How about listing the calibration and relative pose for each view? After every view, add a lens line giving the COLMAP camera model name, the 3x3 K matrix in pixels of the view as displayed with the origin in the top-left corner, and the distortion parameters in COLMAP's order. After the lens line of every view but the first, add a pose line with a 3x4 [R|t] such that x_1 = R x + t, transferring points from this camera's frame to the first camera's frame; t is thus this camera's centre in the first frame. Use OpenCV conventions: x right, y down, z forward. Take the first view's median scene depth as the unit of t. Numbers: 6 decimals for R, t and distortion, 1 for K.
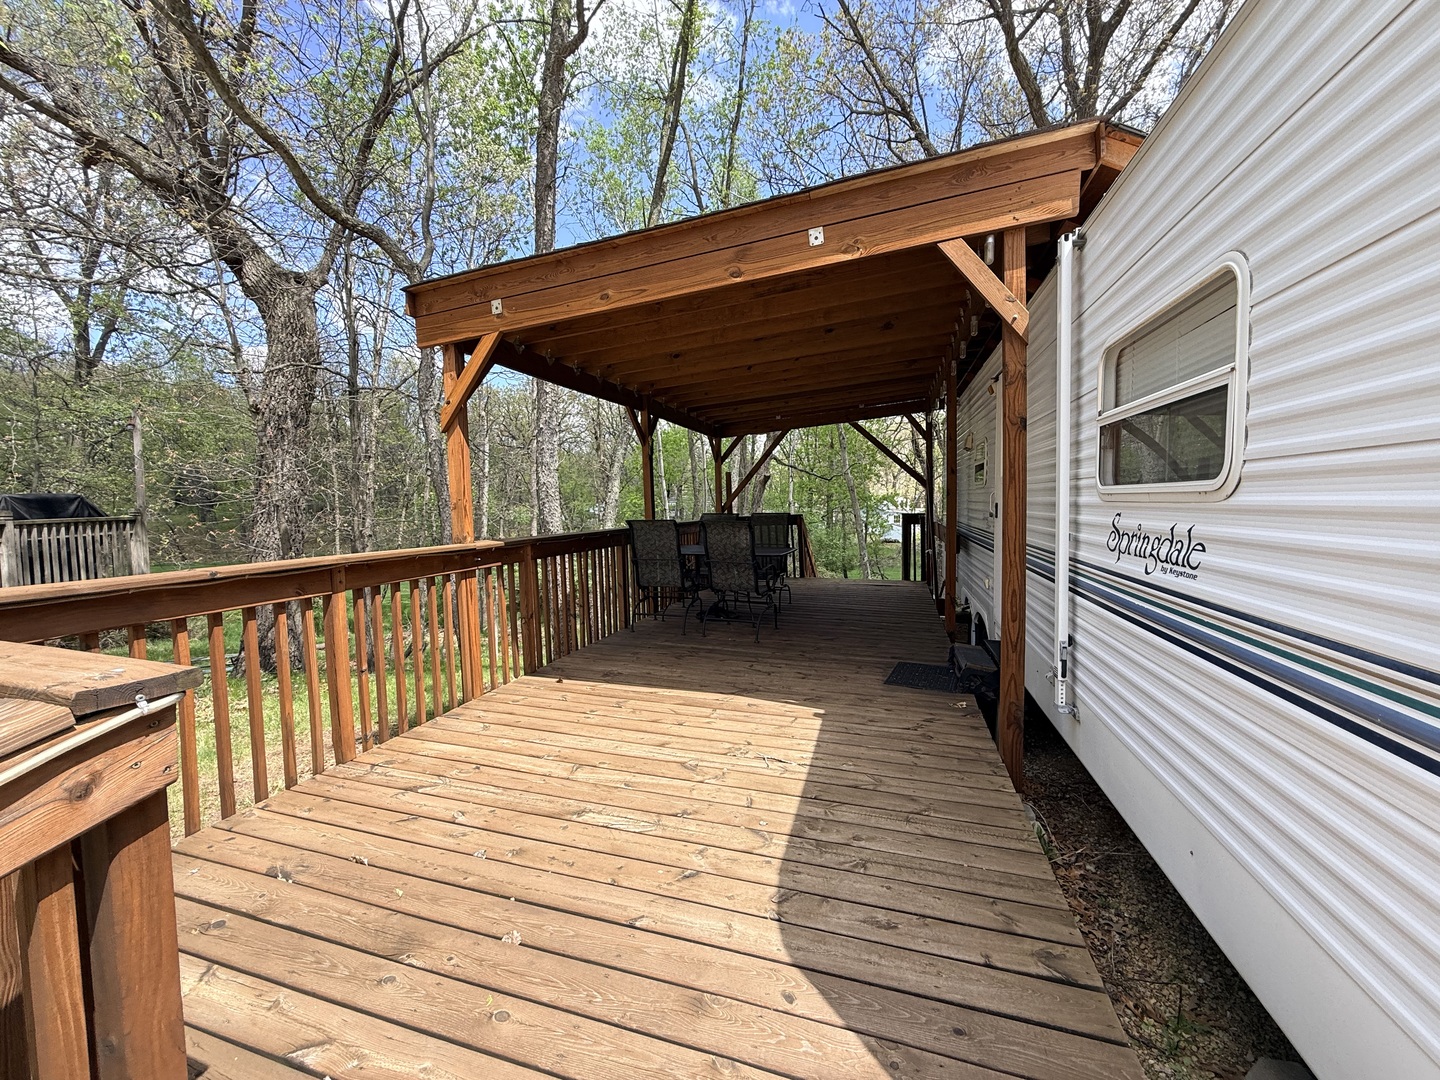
lens RADIAL K [[570.9, 0, 716.3], [0, 570.9, 538.3], [0, 0, 1]] dist [0.002711, -0.001187]
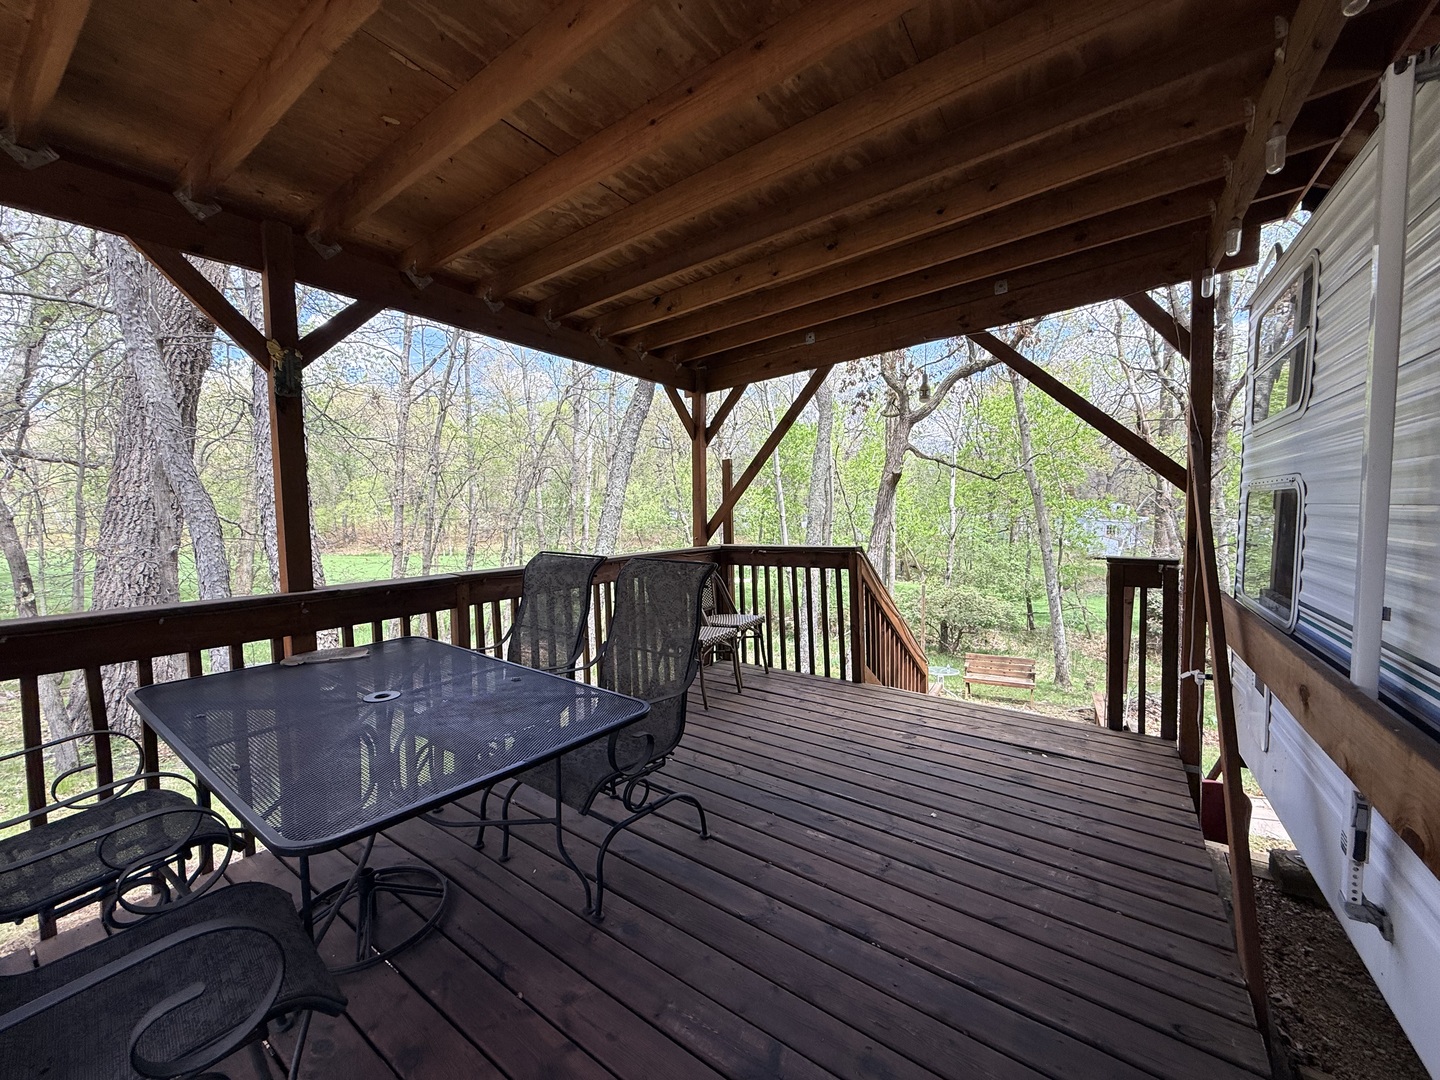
lens RADIAL K [[570.9, 0, 717.3], [0, 570.9, 541.6], [0, 0, 1]] dist [0.002711, -0.001187]
pose [[0.955867, 0.029081, -0.292358, 0.186691], [-0.028695, 0.999572, 0.005609, -0.048585], [0.292396, 0.003027, 0.956293, 0.556724]]
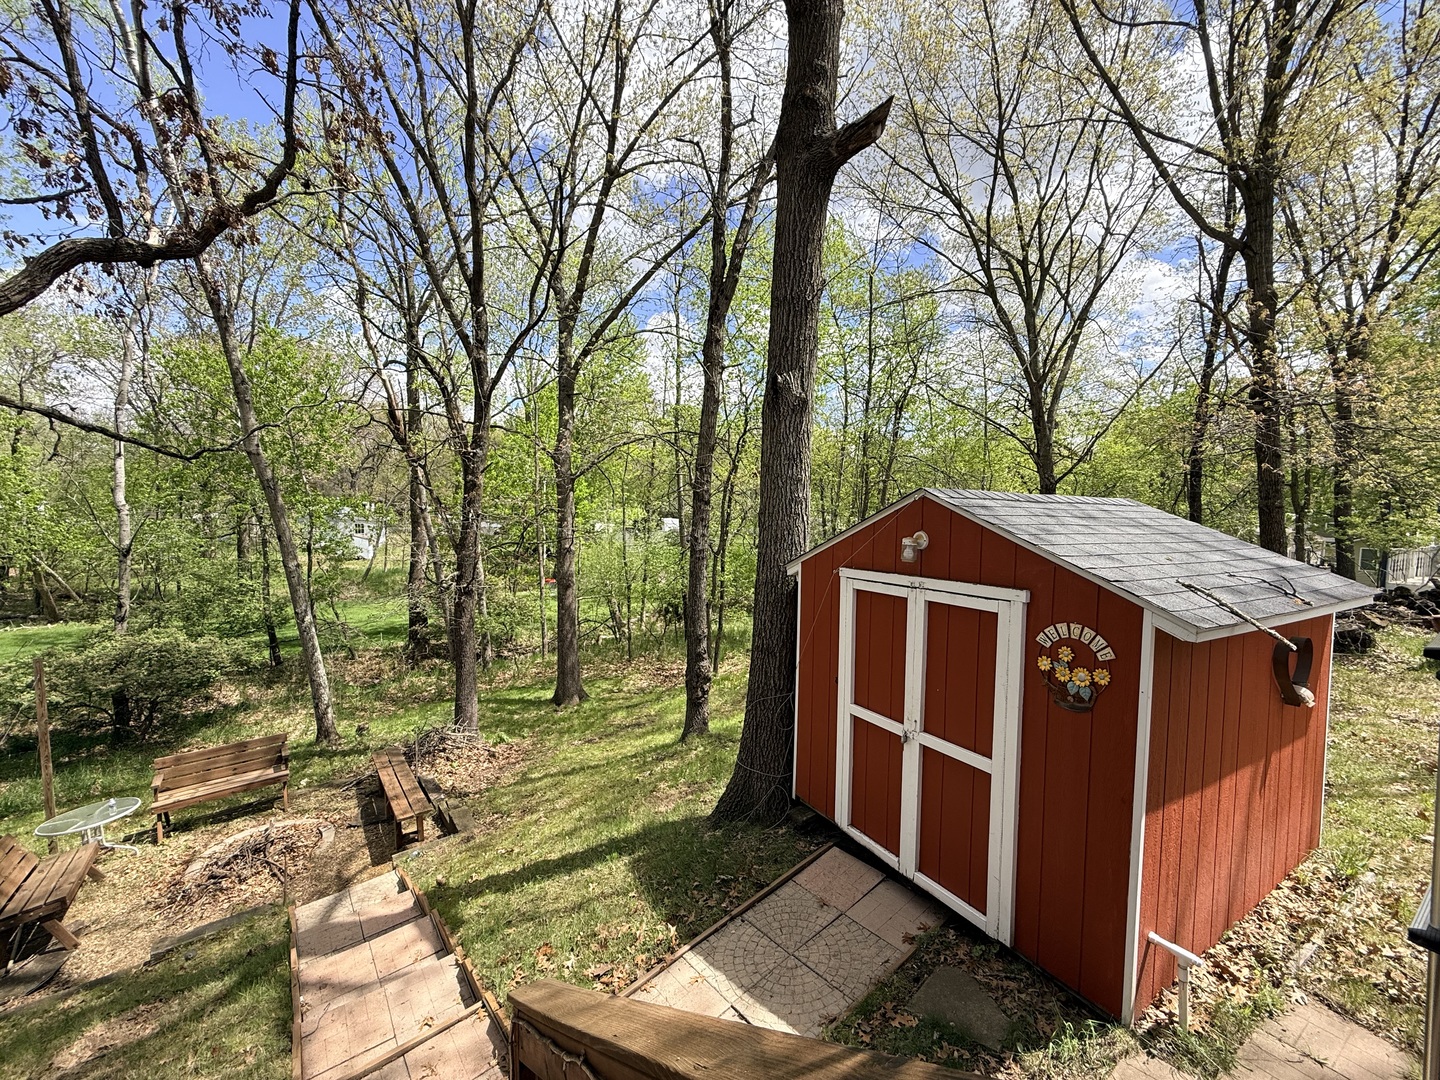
lens RADIAL K [[570.9, 0, 715.4], [0, 570.9, 543.0], [0, 0, 1]] dist [0.002711, -0.001187]
pose [[0.646143, -0.034191, 0.762450, 0.294450], [0.033847, 0.999297, 0.016128, -0.082270], [-0.762465, 0.015385, 0.646846, 1.039162]]
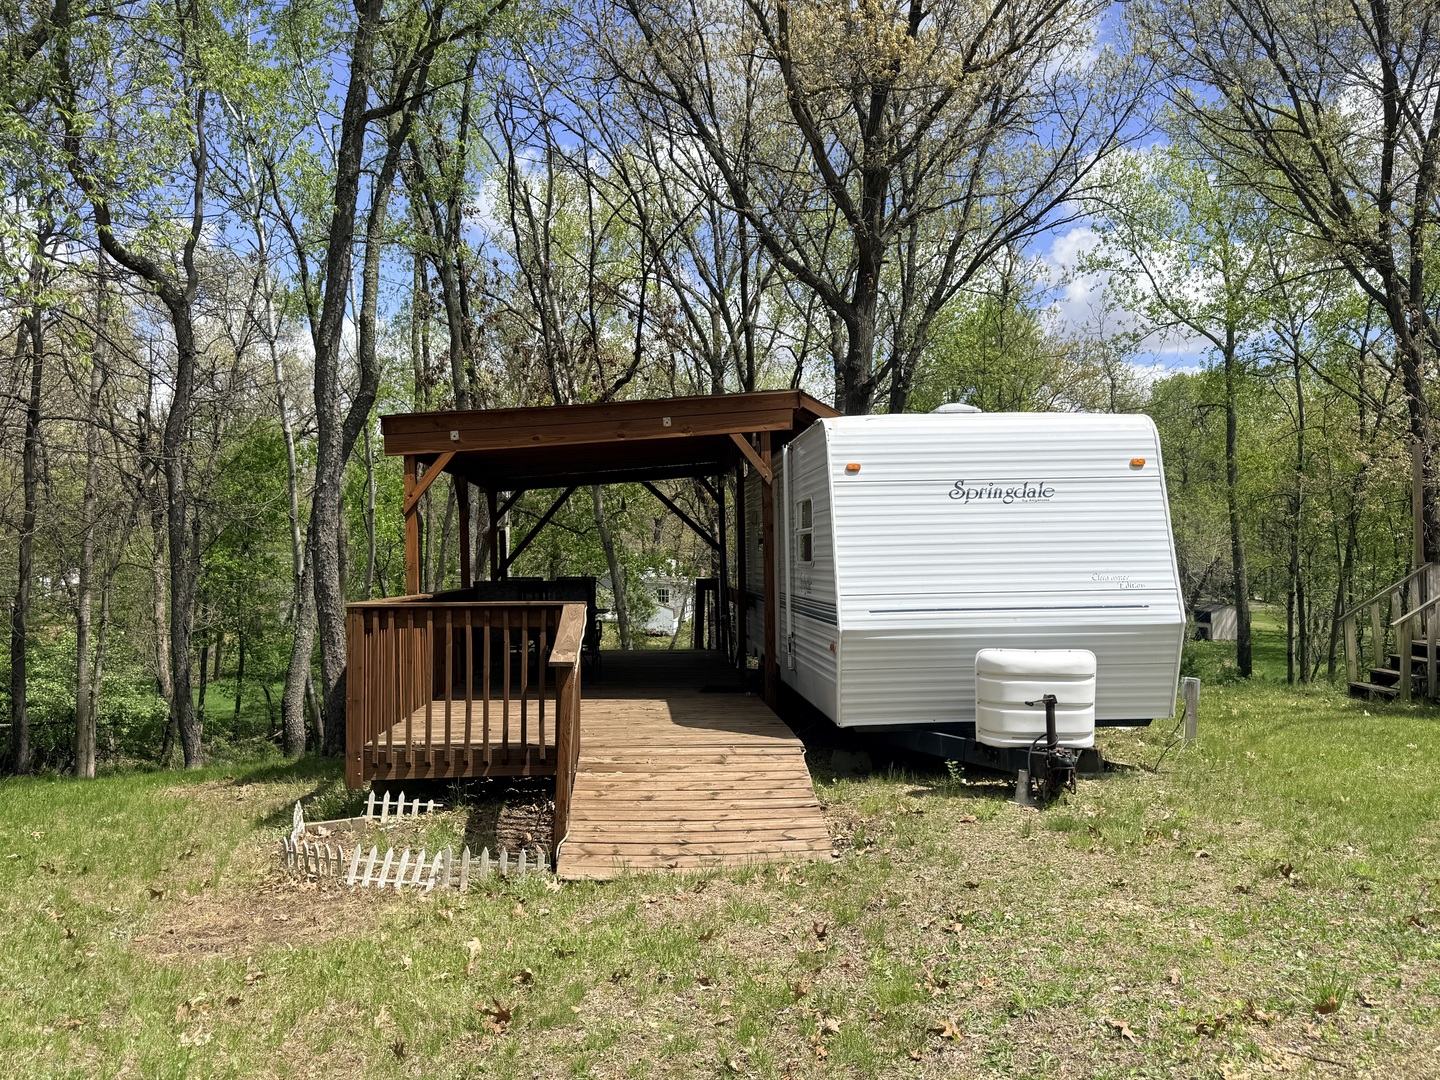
lens RADIAL K [[1155.9, 0, 731.8], [0, 1155.9, 533.6], [0, 0, 1]] dist [0.000570, -0.026527]
pose [[0.931552, 0.015247, 0.363288, -0.320405], [0.017618, 0.996054, -0.086981, 0.050357], [-0.363181, 0.087428, 0.927608, -0.816947]]
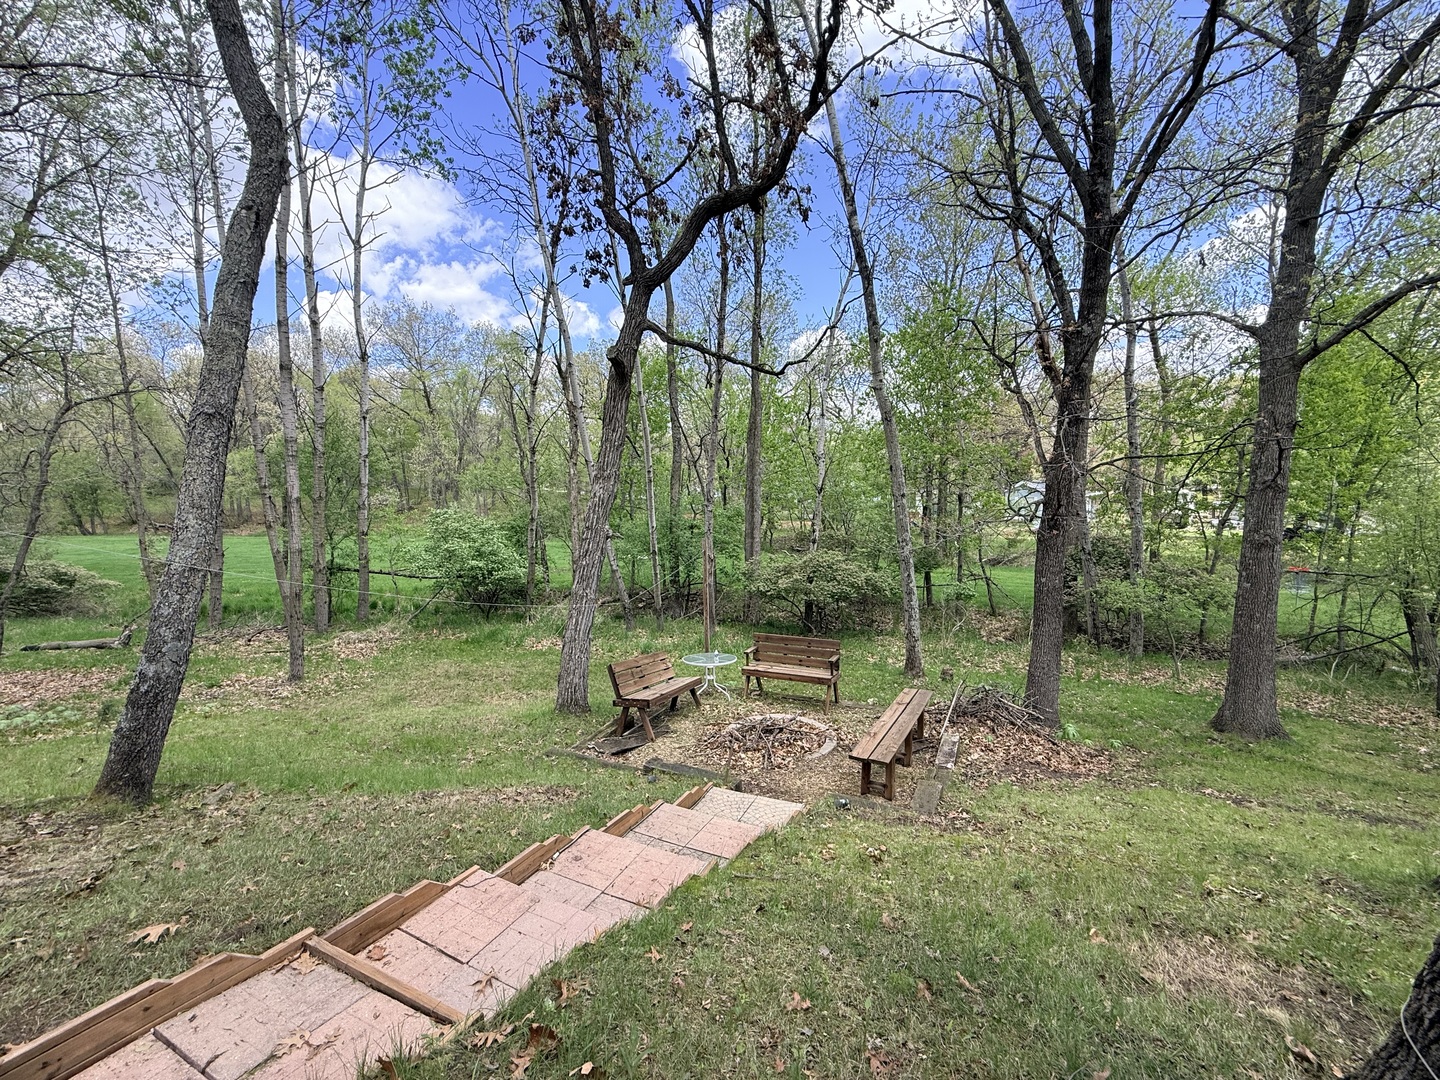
lens RADIAL K [[570.9, 0, 728.6], [0, 570.9, 543.7], [0, 0, 1]] dist [0.002711, -0.001187]
pose [[0.964875, 0.027185, -0.261298, 0.658341], [-0.020869, 0.999420, 0.026916, 0.053628], [0.261878, -0.020518, 0.964883, 1.250763]]
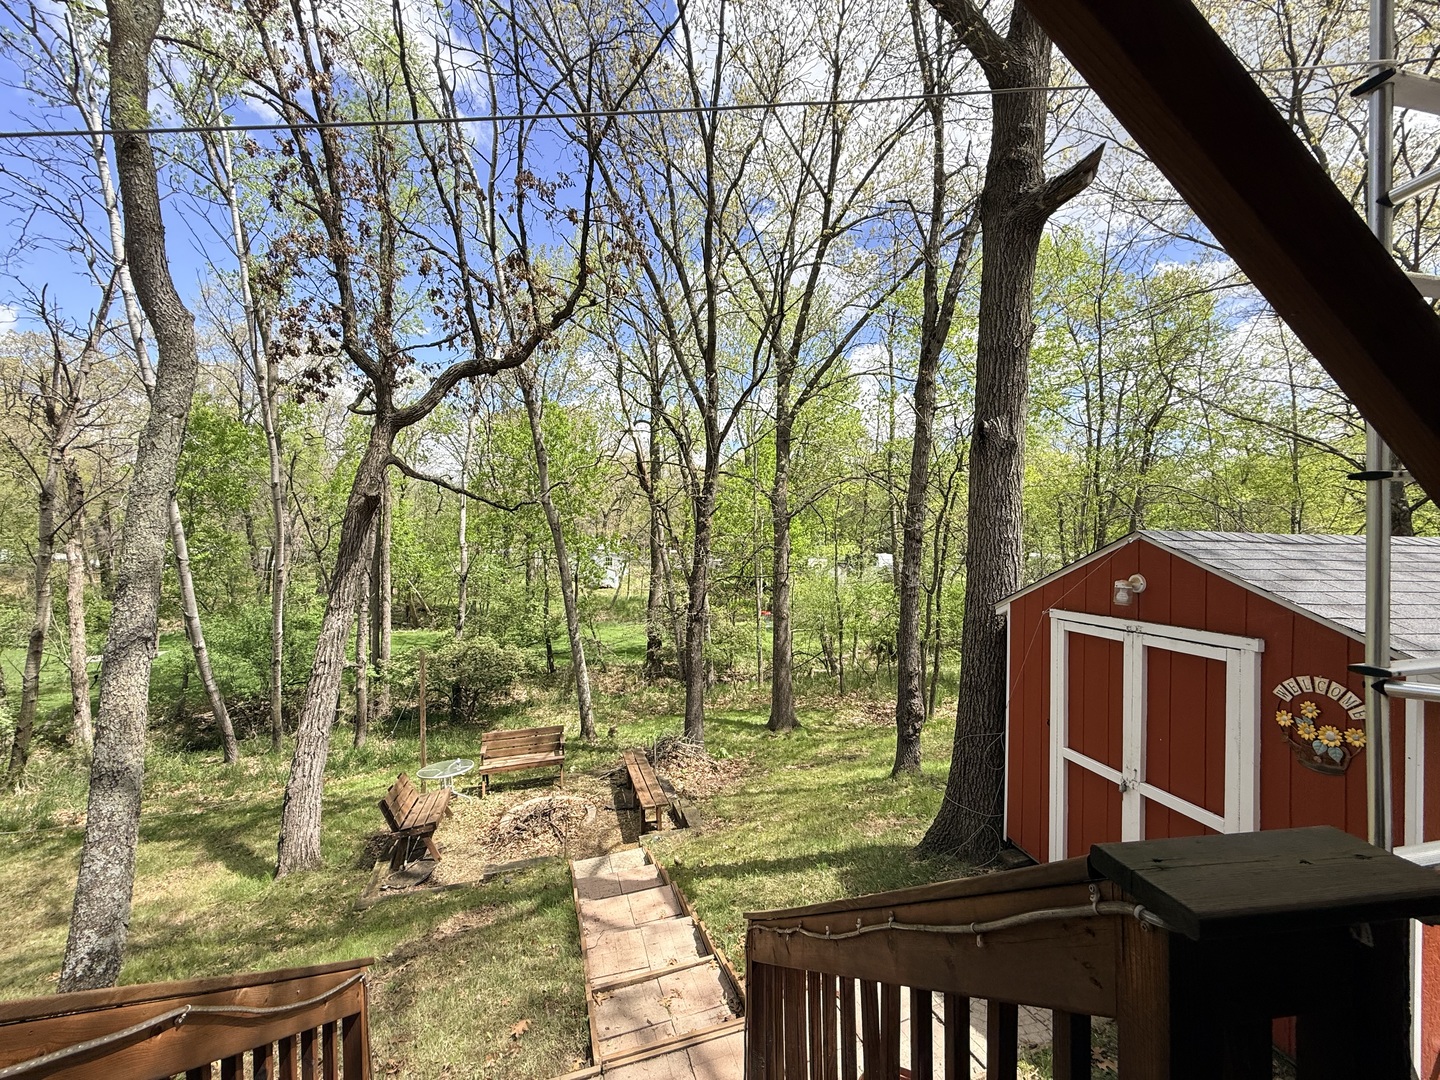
lens RADIAL K [[570.9, 0, 716.0], [0, 570.9, 543.7], [0, 0, 1]] dist [0.002711, -0.001187]
pose [[0.877519, 0.009113, 0.479455, 0.245742], [0.018778, 0.998400, -0.053346, -0.084847], [-0.479174, 0.055815, 0.875944, 0.977555]]
